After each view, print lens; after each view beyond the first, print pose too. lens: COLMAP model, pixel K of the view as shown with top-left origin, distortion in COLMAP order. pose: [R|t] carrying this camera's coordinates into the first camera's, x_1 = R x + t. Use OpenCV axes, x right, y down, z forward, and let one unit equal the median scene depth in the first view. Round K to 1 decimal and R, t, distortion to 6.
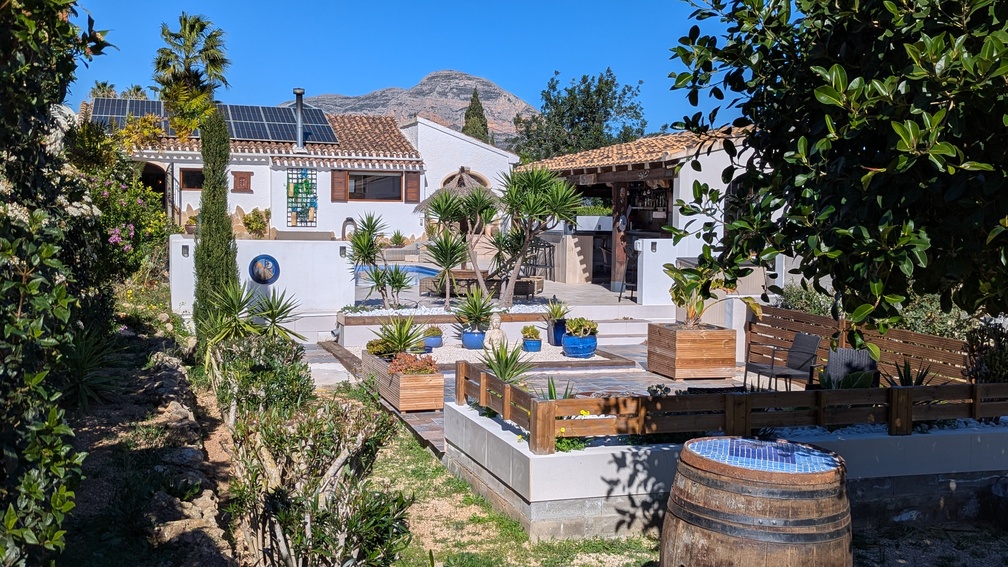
lens RADIAL K [[1090.9, 0, 504.0], [0, 1090.9, 283.5], [0, 0, 1]] dist [0.045886, -0.011841]
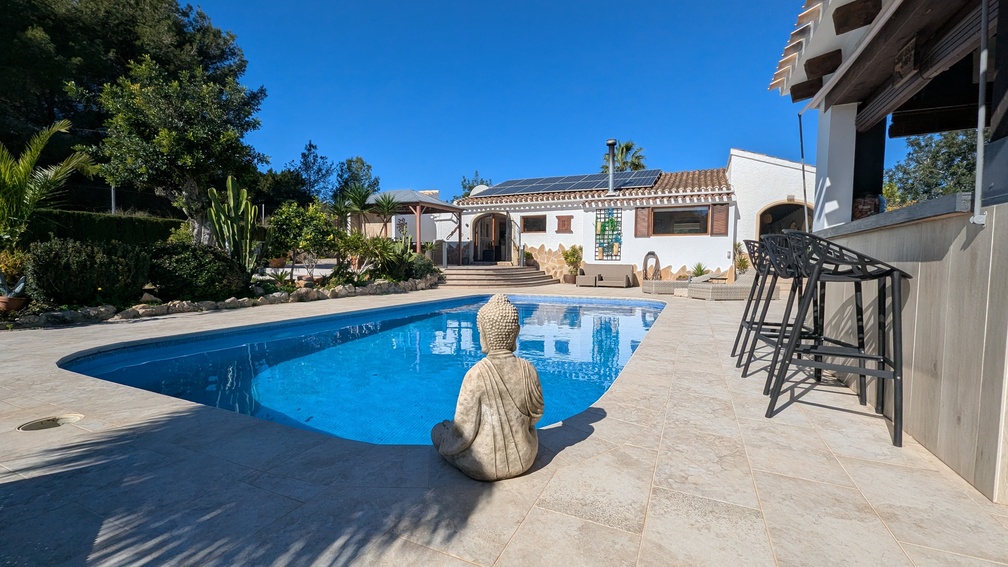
lens RADIAL K [[417.6, 0, 504.0], [0, 417.6, 283.5], [0, 0, 1]] dist [0.001277, -0.000342]
pose [[0.737503, 0.028391, -0.674747, 0.029741], [-0.044912, 0.998966, -0.007056, -0.019676], [0.673849, 0.035508, 0.738015, 0.607822]]
